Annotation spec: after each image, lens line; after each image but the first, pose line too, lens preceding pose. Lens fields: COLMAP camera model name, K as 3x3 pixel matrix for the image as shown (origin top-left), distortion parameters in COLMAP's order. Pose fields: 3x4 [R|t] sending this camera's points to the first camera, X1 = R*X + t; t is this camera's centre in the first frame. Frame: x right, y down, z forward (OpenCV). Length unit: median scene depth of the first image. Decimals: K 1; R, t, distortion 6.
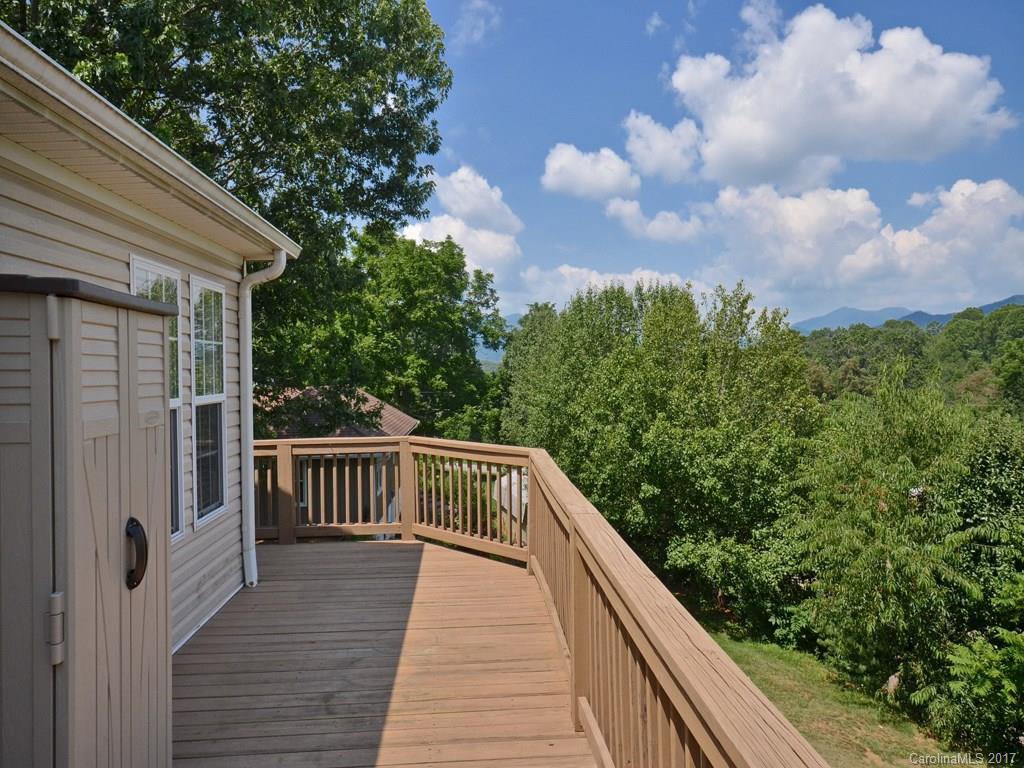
lens RADIAL K [[732.9, 0, 512.0], [0, 732.9, 384.0], [0, 0, 1]] dist [0.037797, 0.000132]
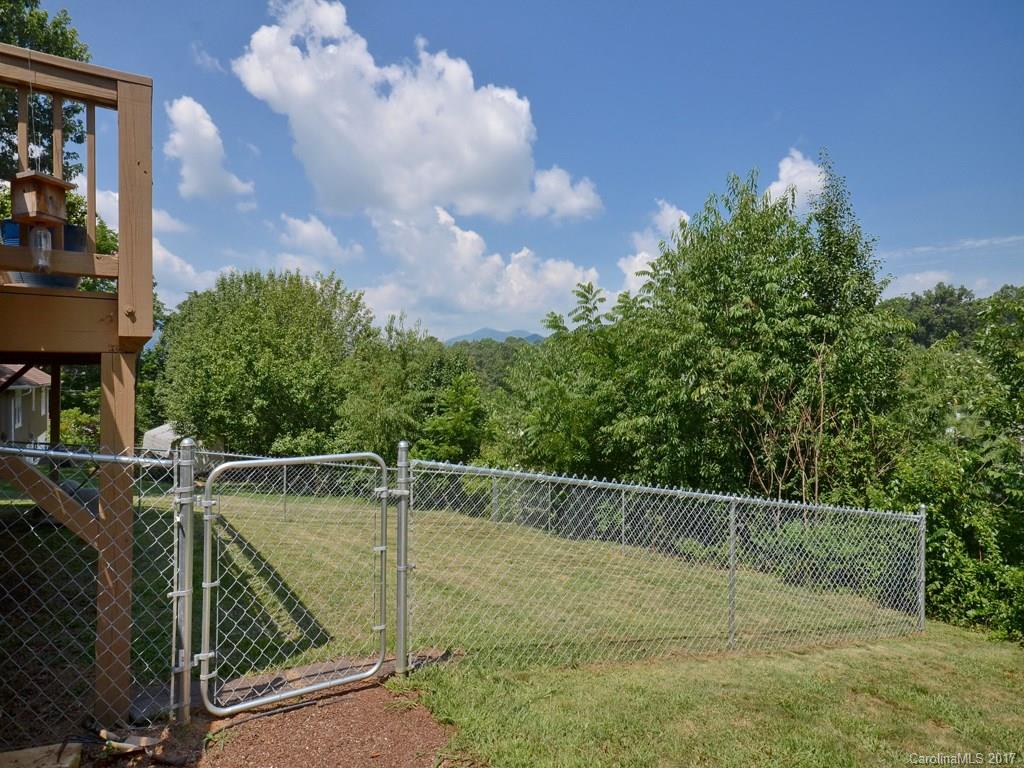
lens RADIAL K [[643.7, 0, 512.0], [0, 643.7, 384.0], [0, 0, 1]] dist [0.048131, -0.000281]
pose [[0.891152, 0.014330, 0.453478, 0.022331], [-0.012364, 0.999897, -0.007298, 0.051325], [-0.453536, 0.000897, 0.891238, -0.177135]]
